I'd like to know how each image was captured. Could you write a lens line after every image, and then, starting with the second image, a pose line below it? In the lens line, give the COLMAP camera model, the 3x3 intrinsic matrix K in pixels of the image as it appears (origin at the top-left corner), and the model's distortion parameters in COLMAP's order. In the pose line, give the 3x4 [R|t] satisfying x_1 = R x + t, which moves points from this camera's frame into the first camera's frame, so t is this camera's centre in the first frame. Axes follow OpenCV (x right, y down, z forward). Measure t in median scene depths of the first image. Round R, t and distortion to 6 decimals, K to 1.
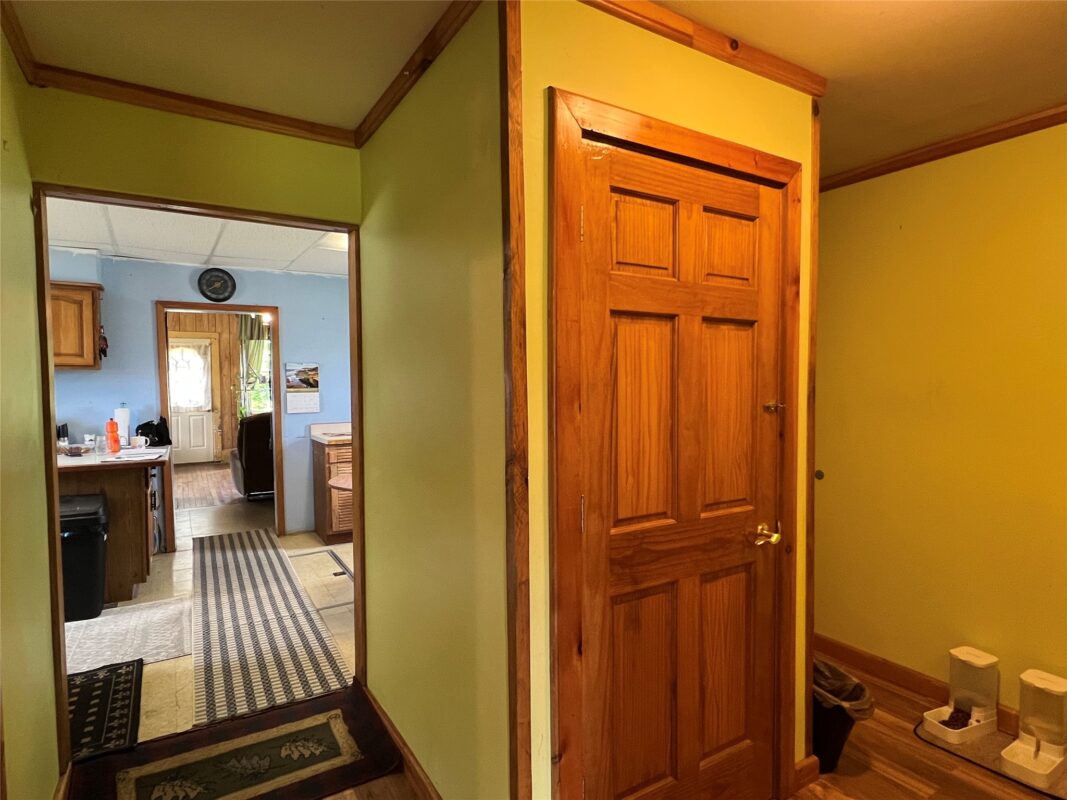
lens RADIAL K [[566.8, 0, 528.9], [0, 566.8, 408.0], [0, 0, 1]] dist [0.006984, 0.000564]
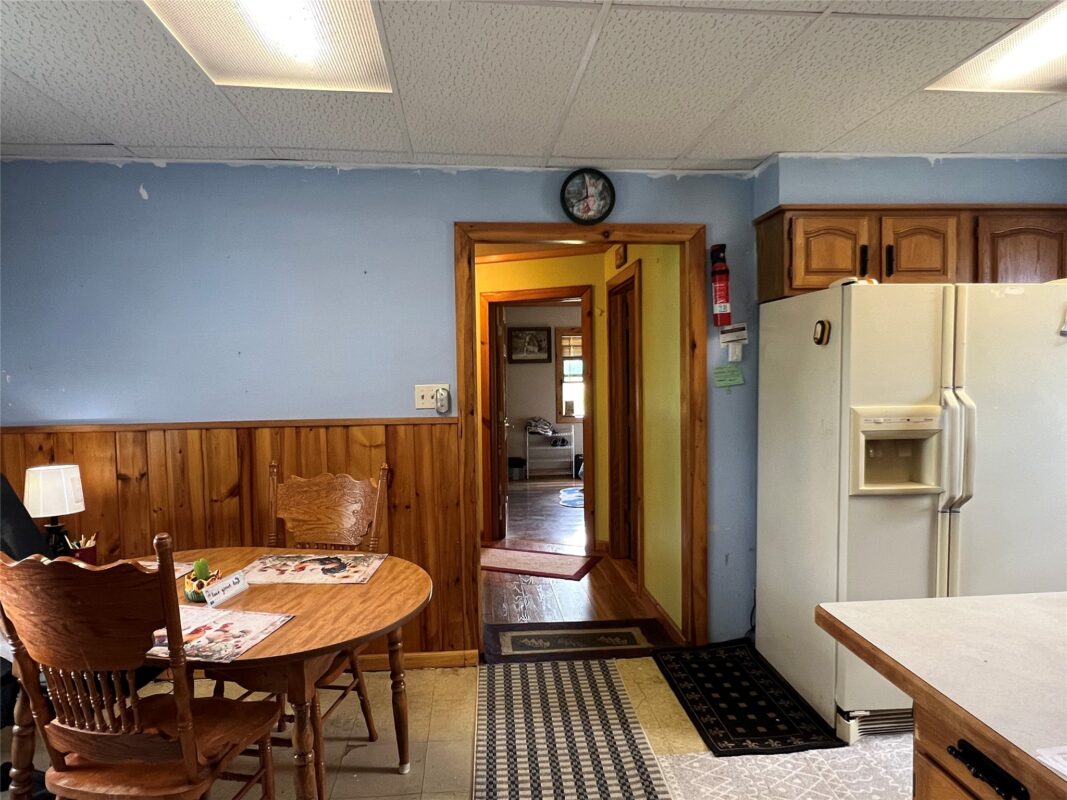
lens RADIAL K [[669.5, 0, 536.7], [0, 669.5, 402.7], [0, 0, 1]] dist [-0.006118, -0.000603]
pose [[-0.893688, -0.004836, 0.448663, -0.988892], [0.034691, 0.996204, 0.079838, -0.091366], [-0.447346, 0.086915, -0.890128, 2.101909]]
